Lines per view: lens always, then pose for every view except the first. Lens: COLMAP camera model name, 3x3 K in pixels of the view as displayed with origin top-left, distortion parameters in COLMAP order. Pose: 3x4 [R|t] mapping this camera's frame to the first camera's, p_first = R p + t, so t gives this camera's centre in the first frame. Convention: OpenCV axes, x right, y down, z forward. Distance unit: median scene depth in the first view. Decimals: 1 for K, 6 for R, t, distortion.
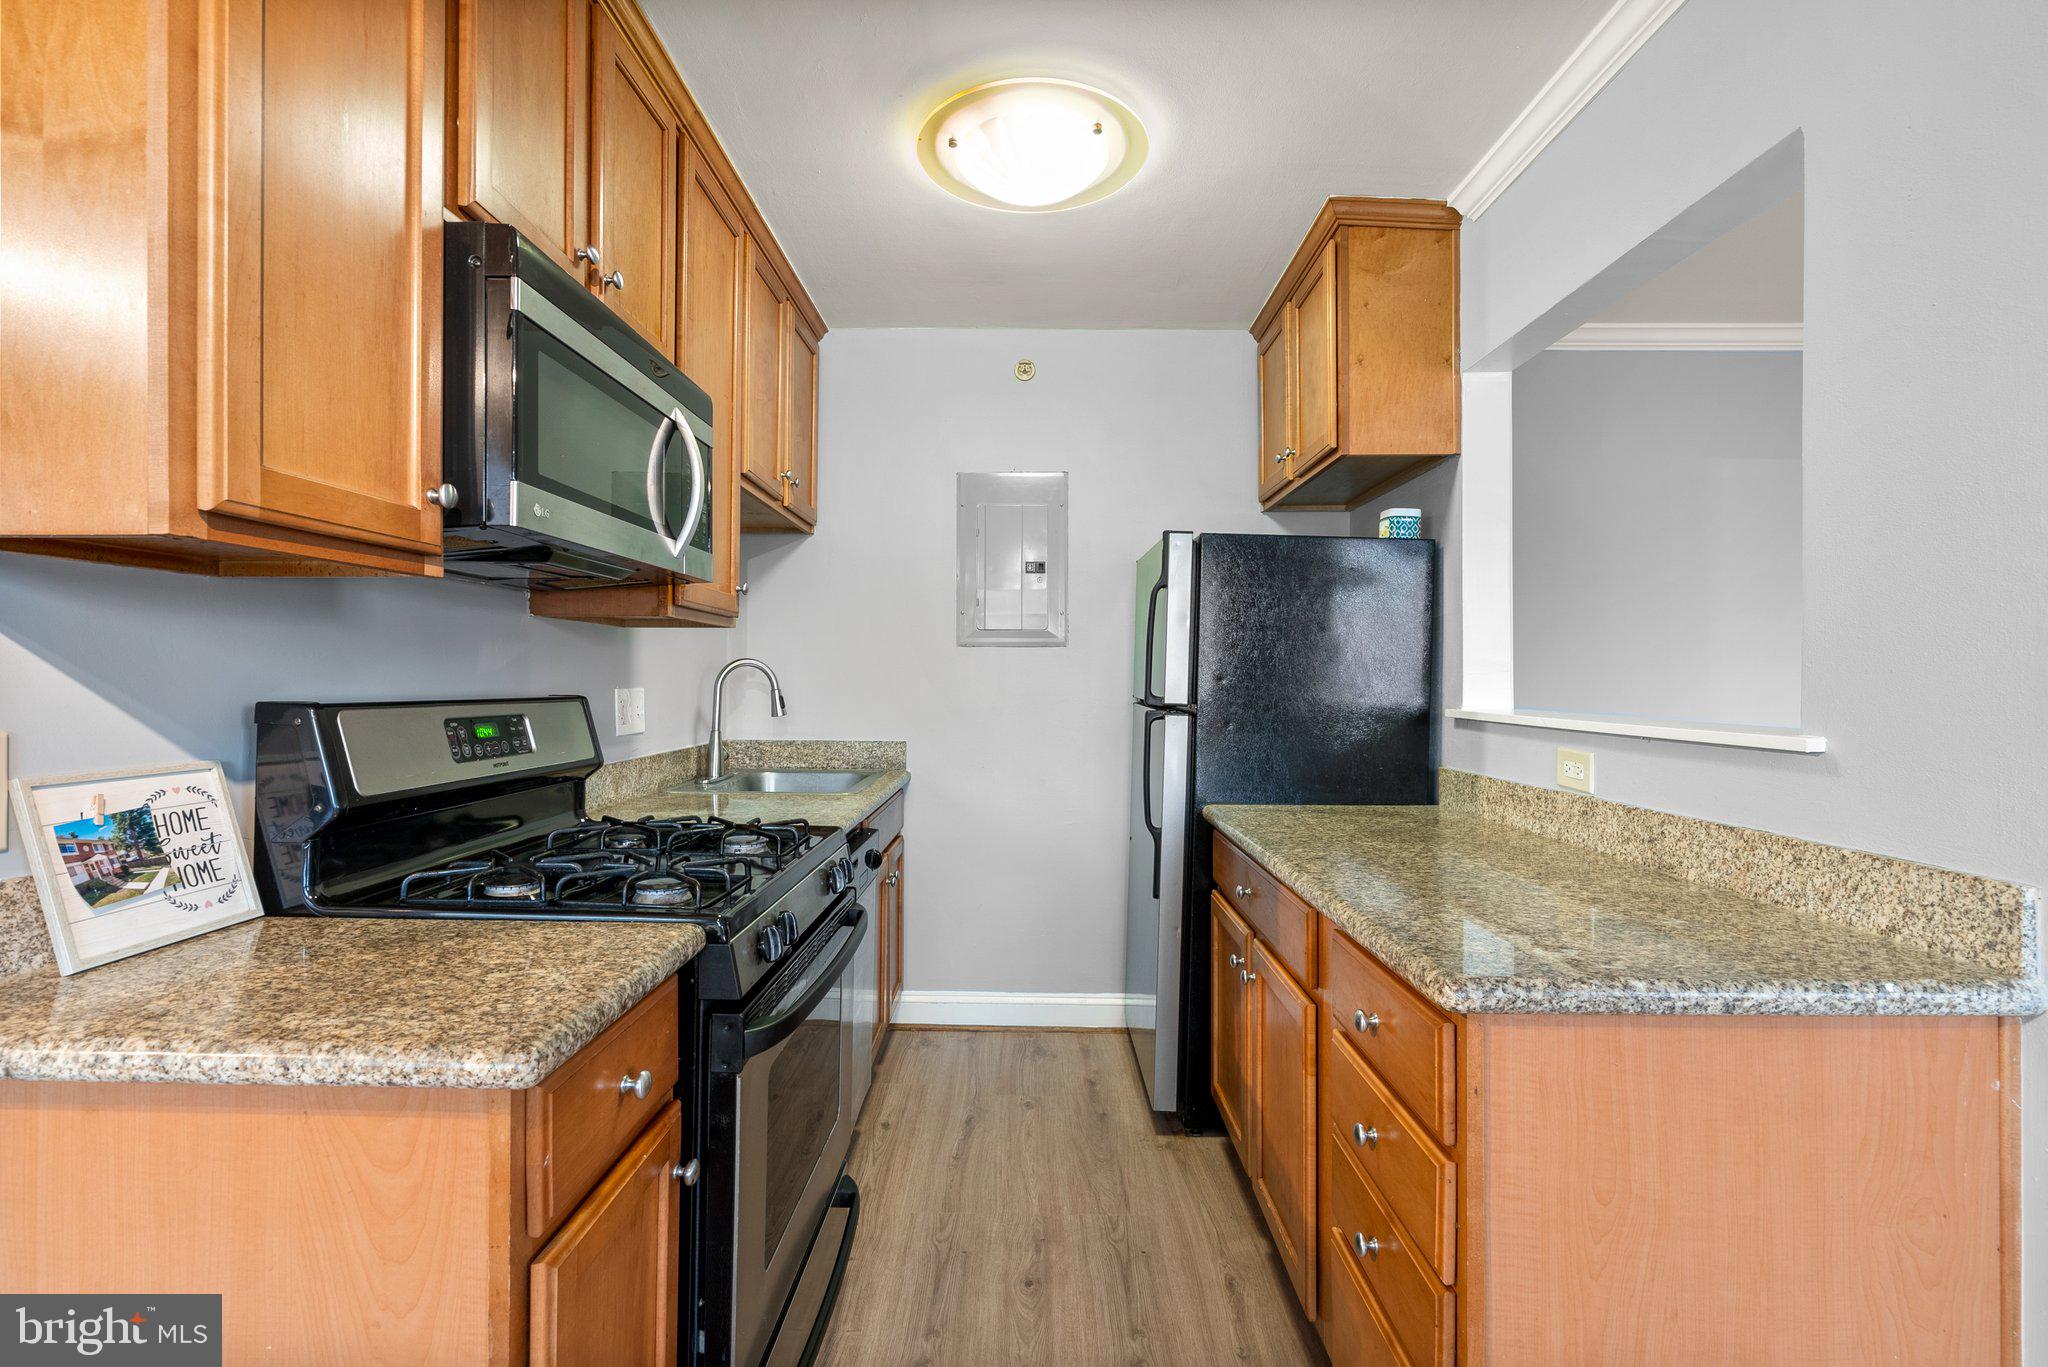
lens RADIAL K [[938.7, 0, 1009.7], [0, 938.7, 677.9], [0, 0, 1]] dist [-0.004879, 0.002349]
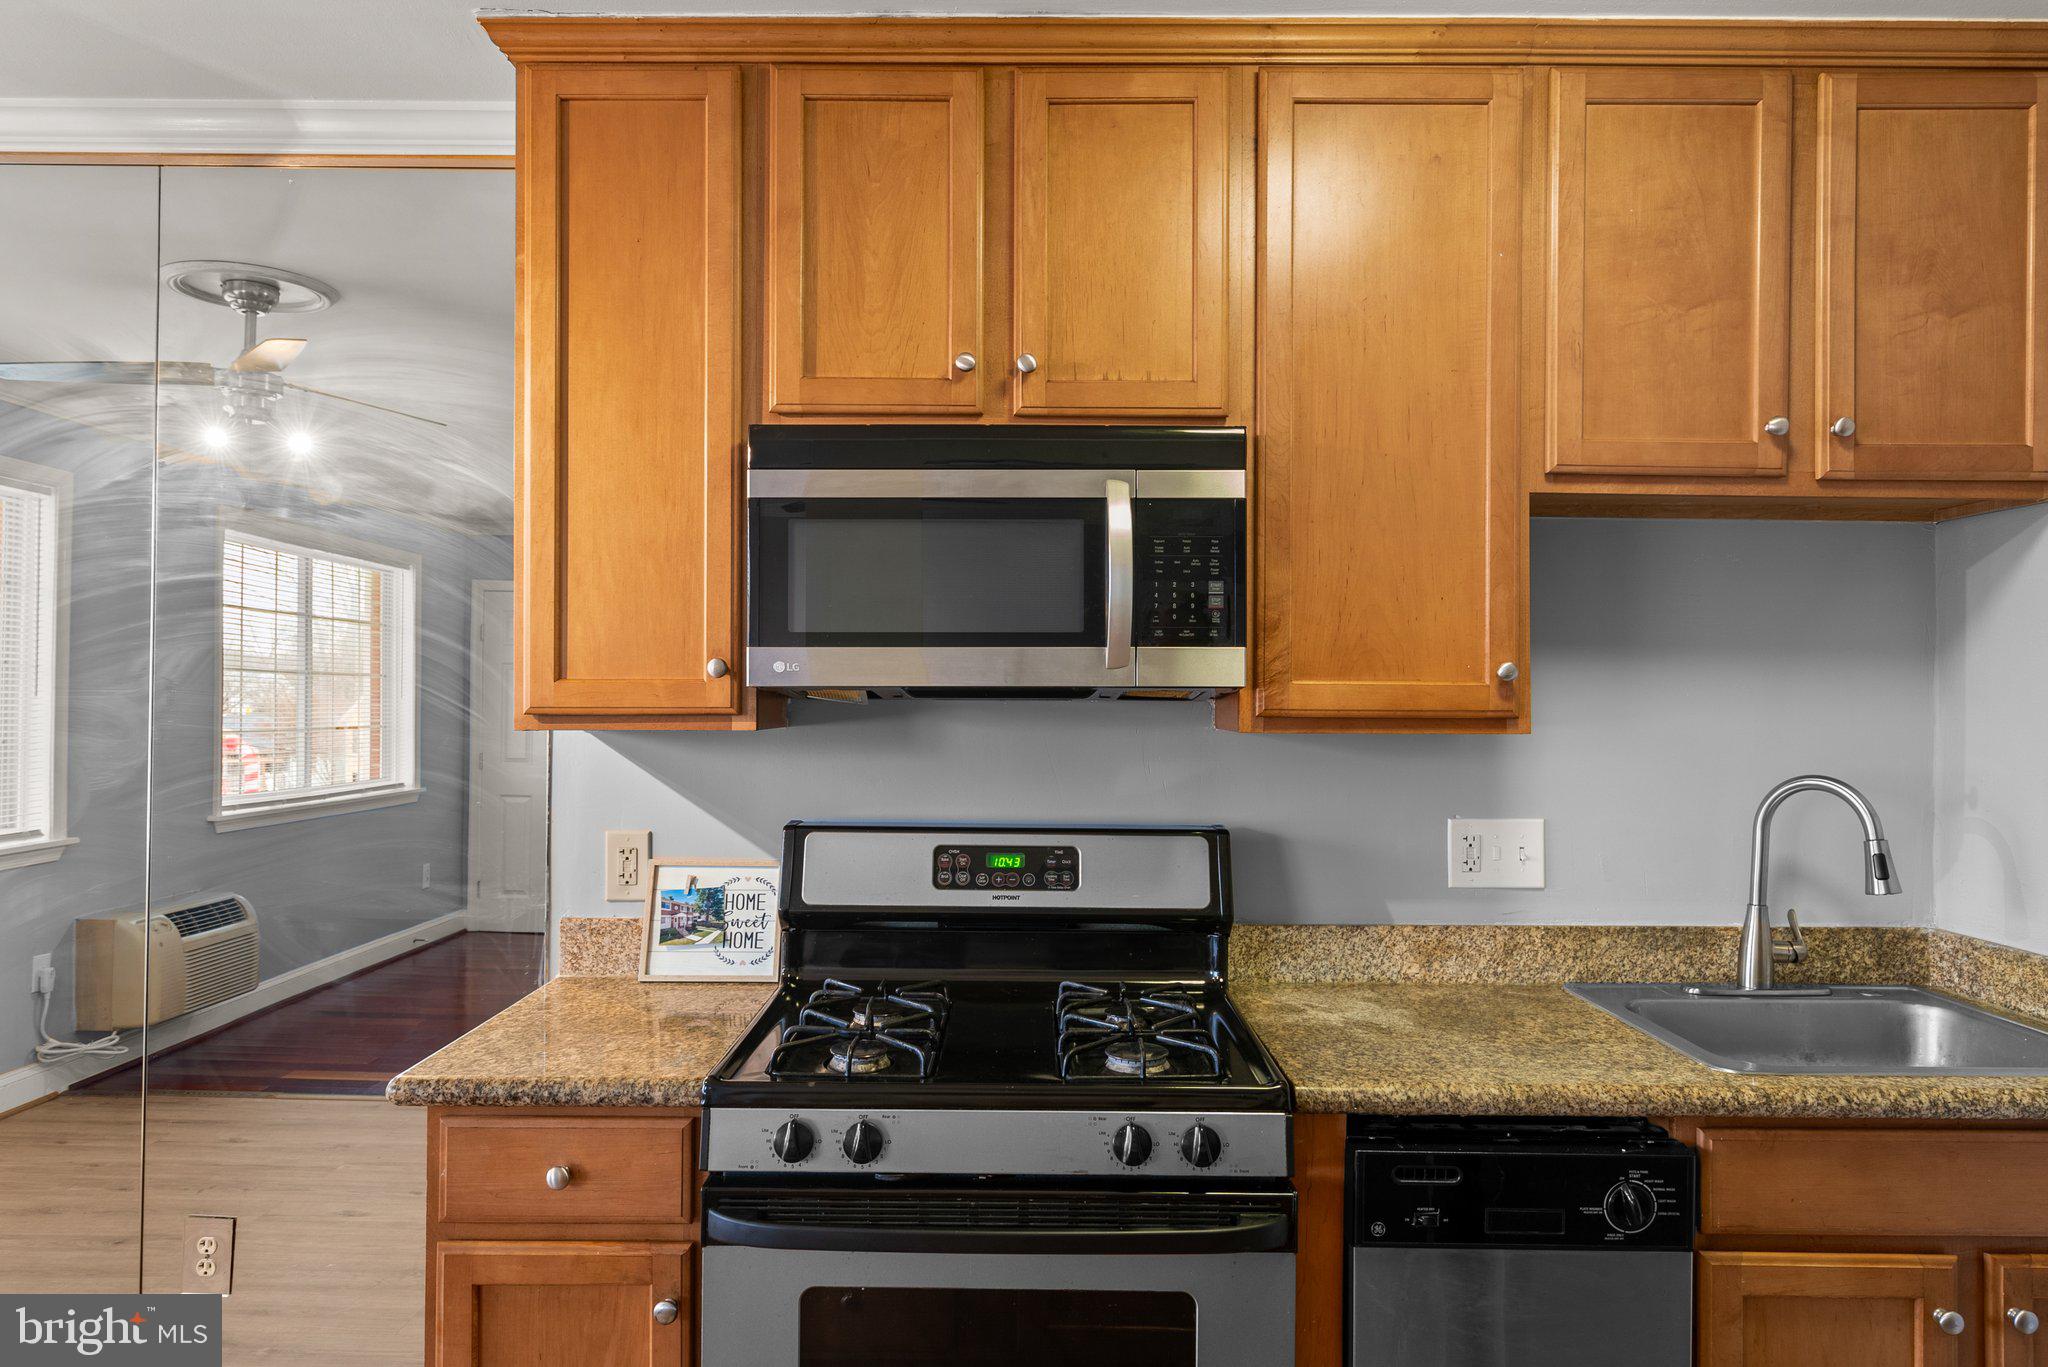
lens RADIAL K [[1348.1, 0, 1030.9], [0, 1348.1, 682.5], [0, 0, 1]] dist [0.004468, 0.000636]
pose [[0.025859, -0.016180, -0.999535, 0.757827], [-0.004930, 0.999855, -0.016313, -0.095064], [0.999653, 0.005349, 0.025775, 0.879218]]
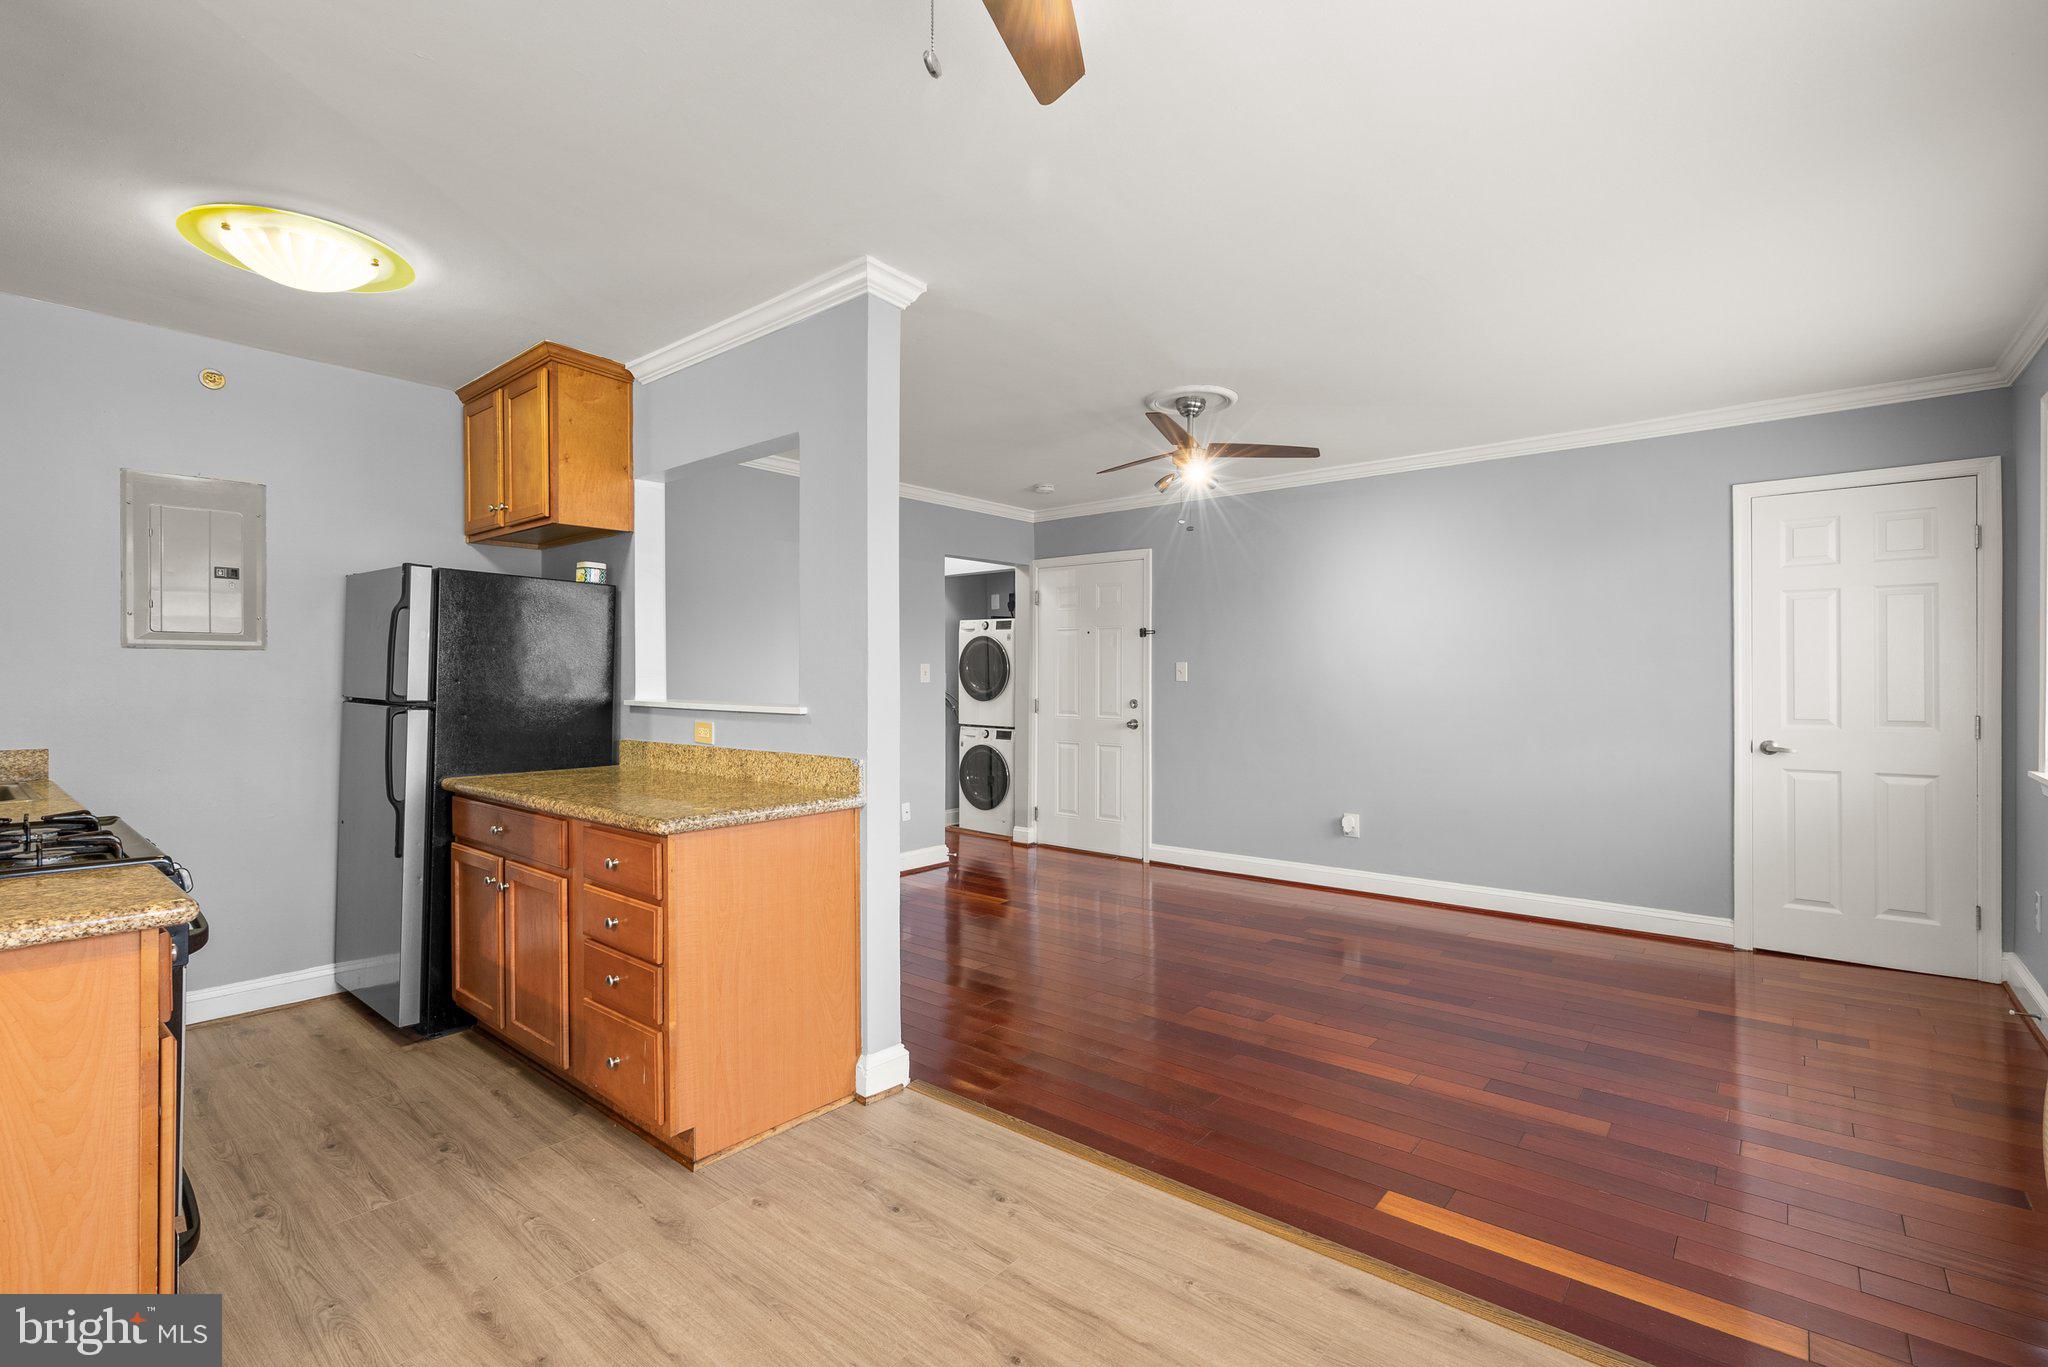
lens RADIAL K [[938.7, 0, 1028.7], [0, 938.7, 680.2], [0, 0, 1]] dist [-0.004879, 0.002349]
pose [[0.626711, -0.006206, 0.779227, -0.398544], [-0.000494, 0.999965, 0.008361, -0.015134], [-0.779252, -0.005625, 0.626685, -0.595631]]
